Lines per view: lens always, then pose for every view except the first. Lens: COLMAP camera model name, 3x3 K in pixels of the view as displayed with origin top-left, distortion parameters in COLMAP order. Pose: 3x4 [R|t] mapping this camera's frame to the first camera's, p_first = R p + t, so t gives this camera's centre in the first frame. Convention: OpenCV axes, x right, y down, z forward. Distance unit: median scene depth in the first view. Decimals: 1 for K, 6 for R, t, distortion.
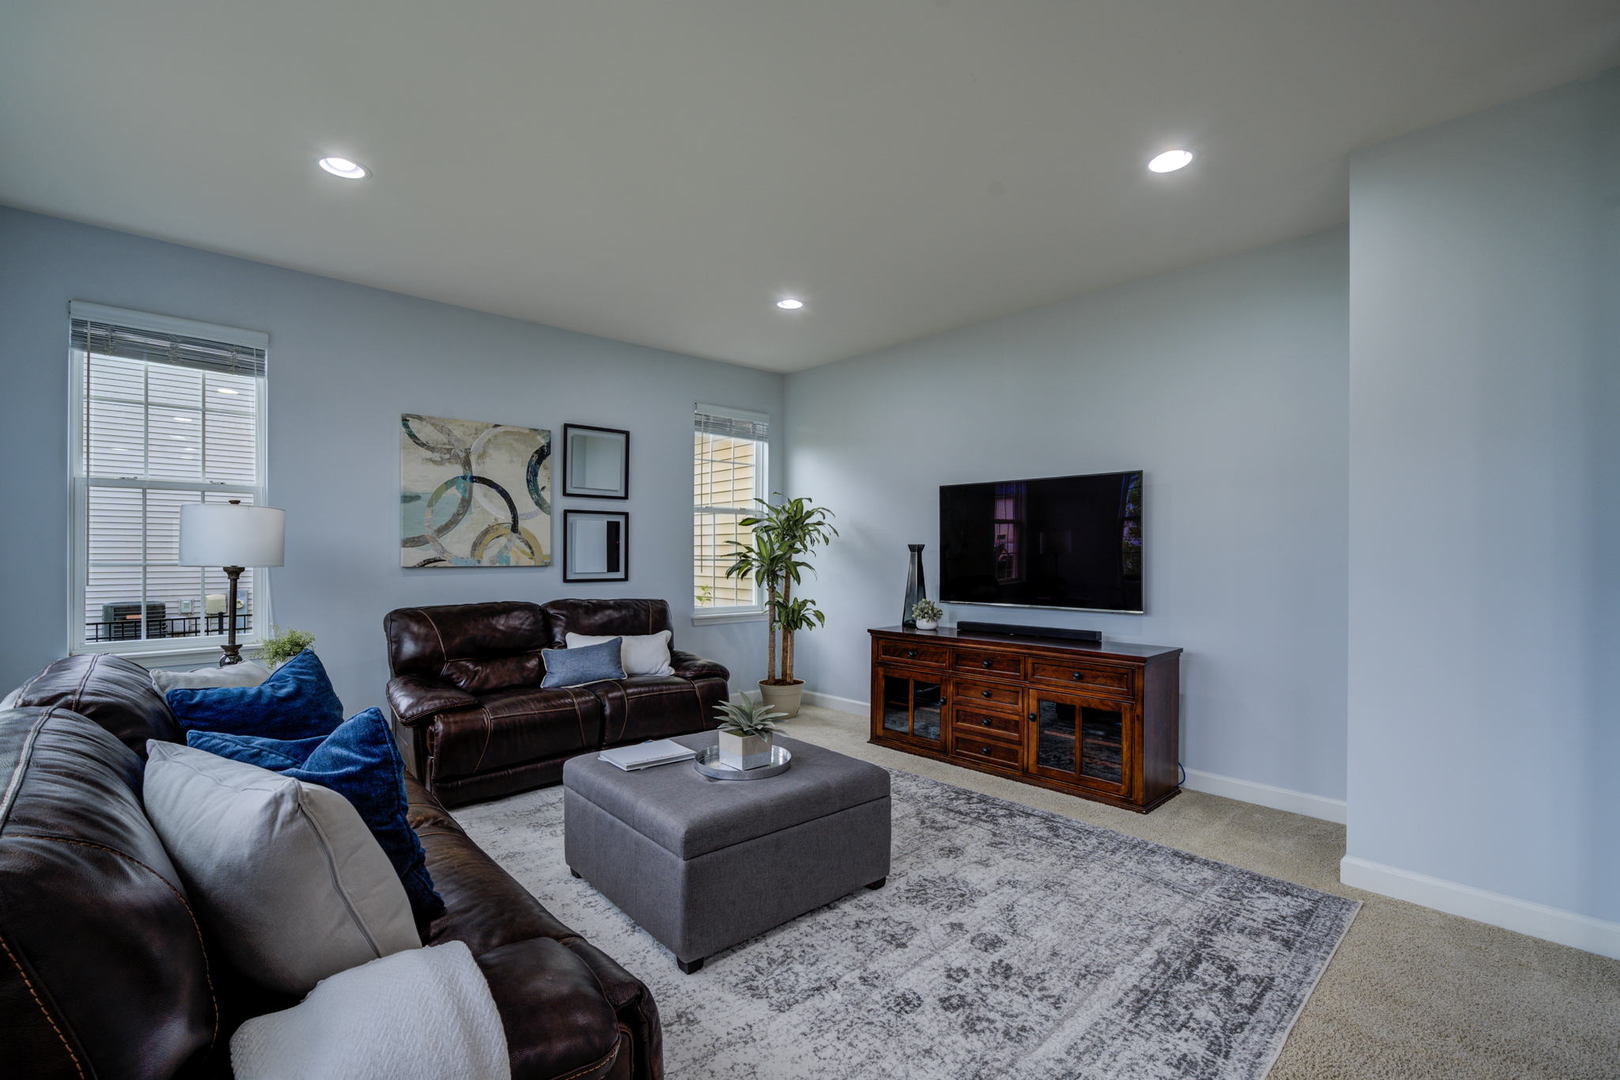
lens RADIAL K [[706.2, 0, 809.8], [0, 706.2, 555.1], [0, 0, 1]] dist [-0.012118, 0.000433]
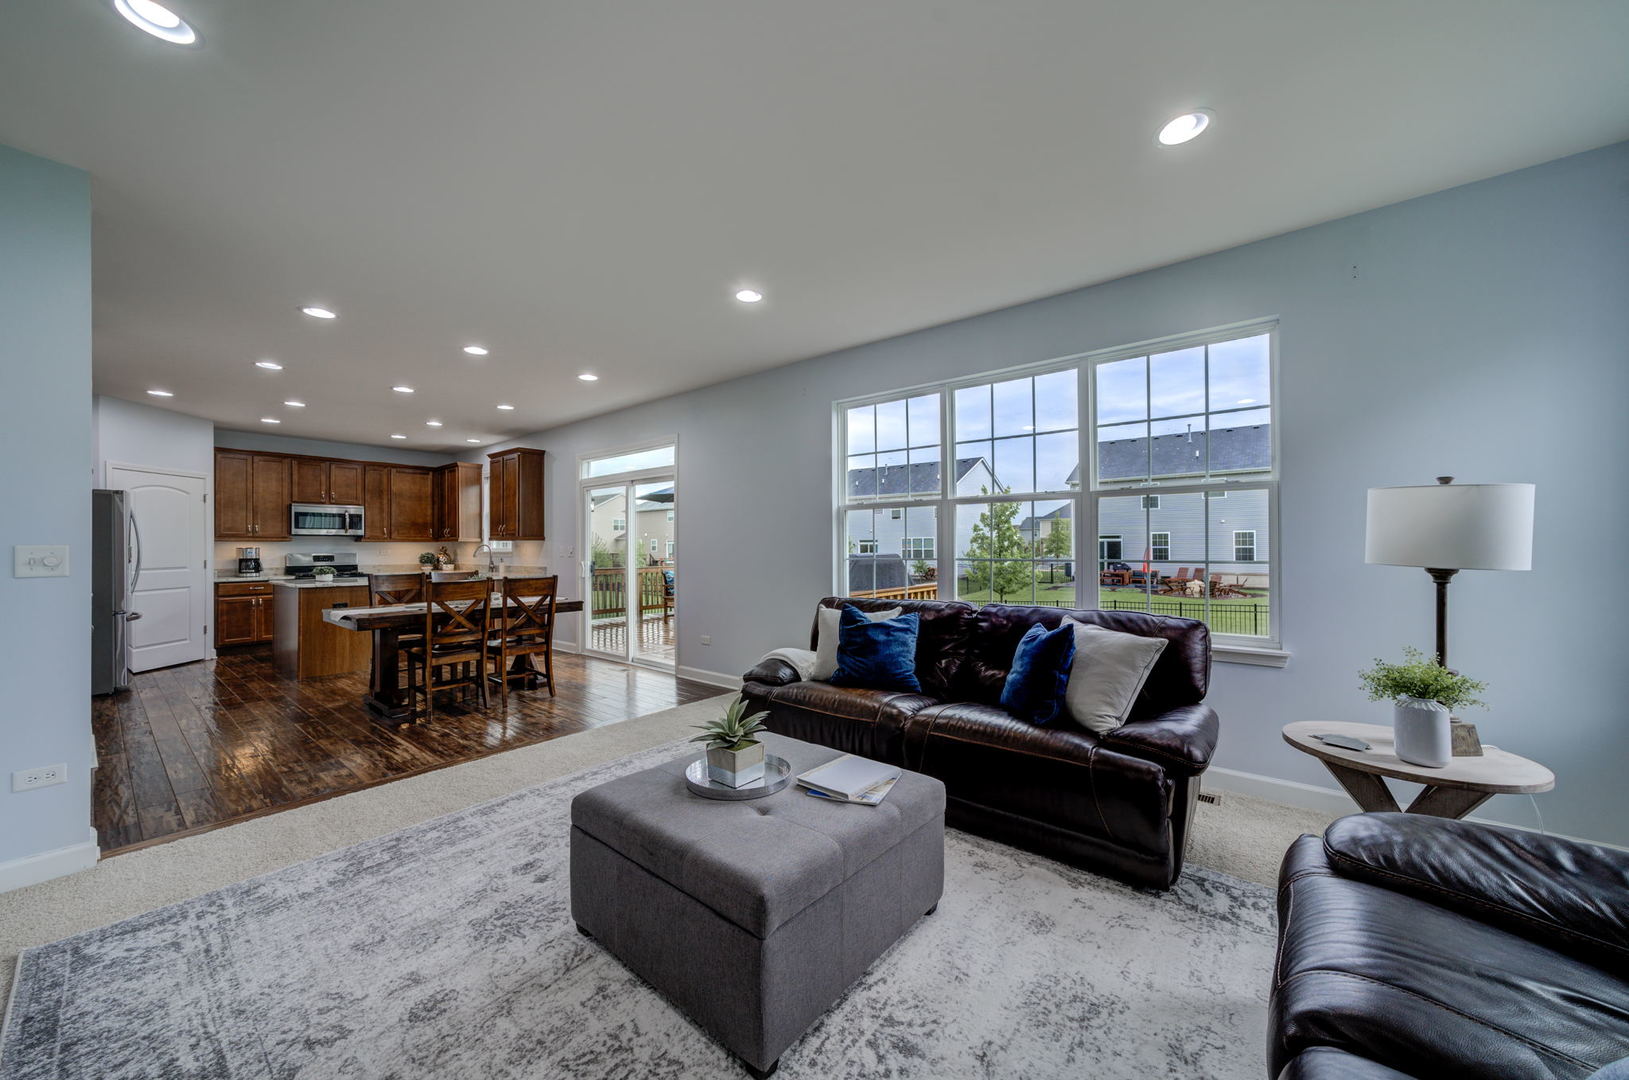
lens RADIAL K [[585.6, 0, 812.2], [0, 585.6, 542.3], [0, 0, 1]] dist [-0.001108, -0.000009]
pose [[-0.990391, -0.000283, -0.138298, -0.051699], [0.000139, 0.999995, -0.003040, -0.005882], [0.138298, -0.003030, -0.990386, 1.109019]]
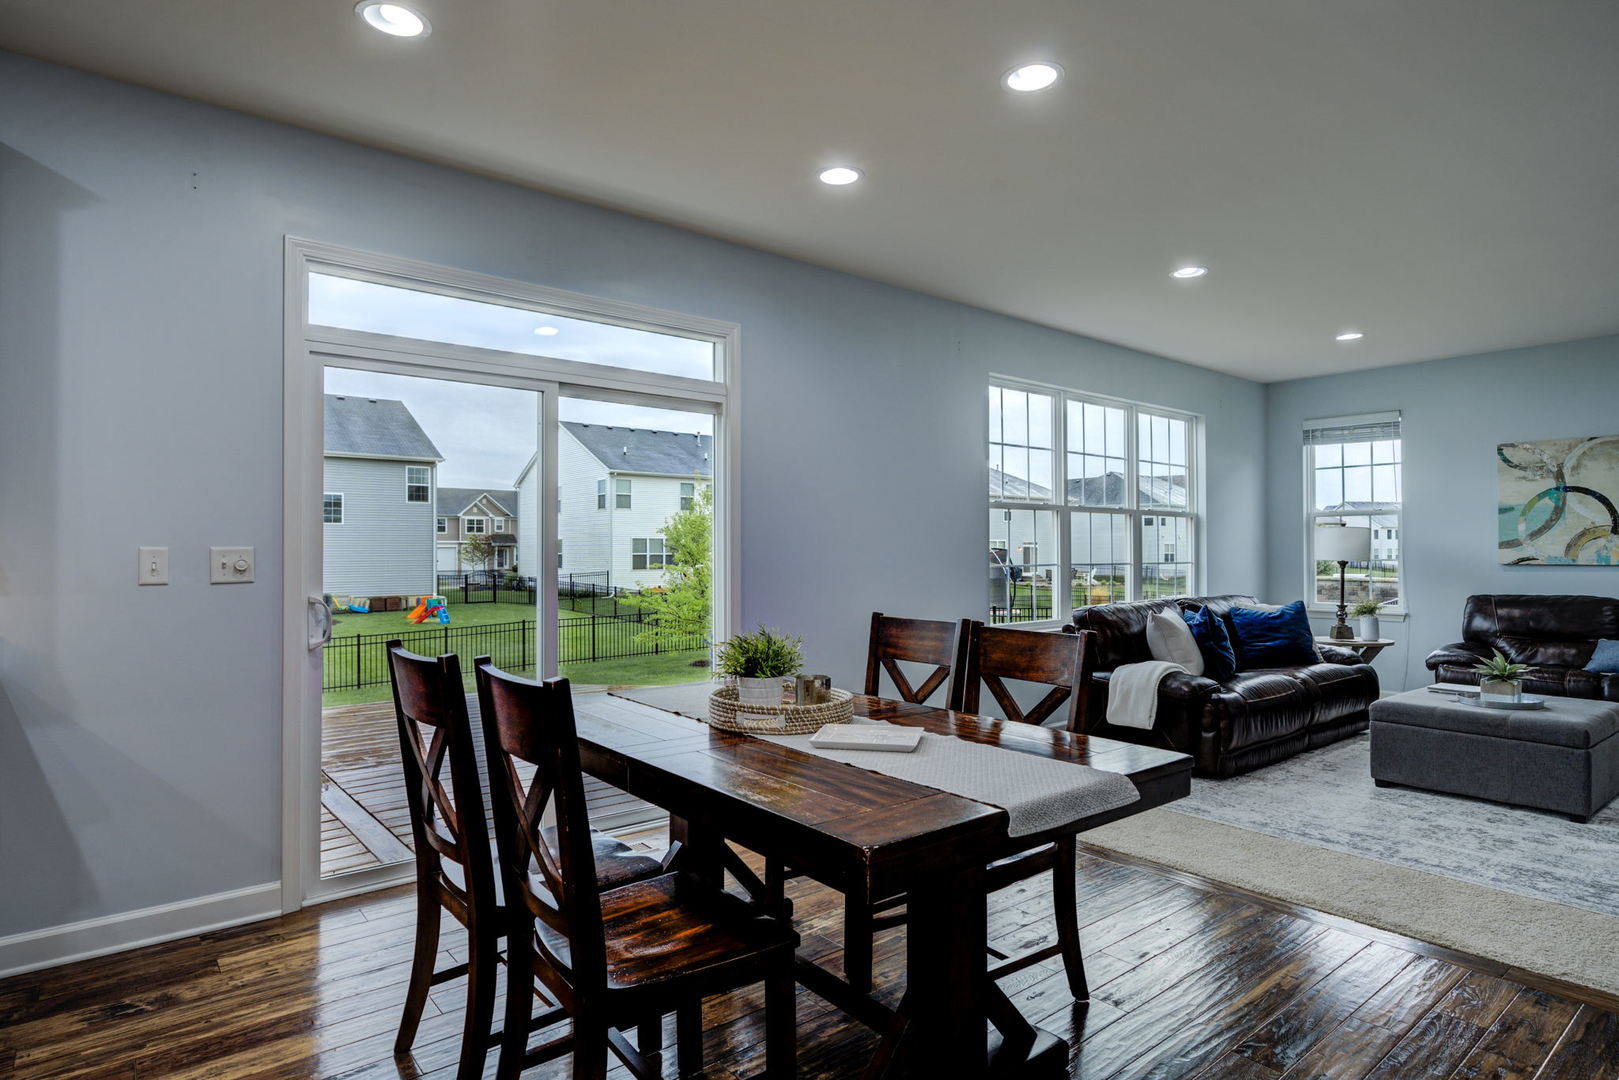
lens RADIAL K [[886.9, 0, 806.3], [0, 886.9, 544.2], [0, 0, 1]] dist [0.005274, 0.000898]
pose [[-0.059805, -0.011033, -0.998149, 1.093534], [-0.002326, 0.999938, -0.010914, 0.001271], [0.998207, 0.001669, -0.059827, -0.162137]]
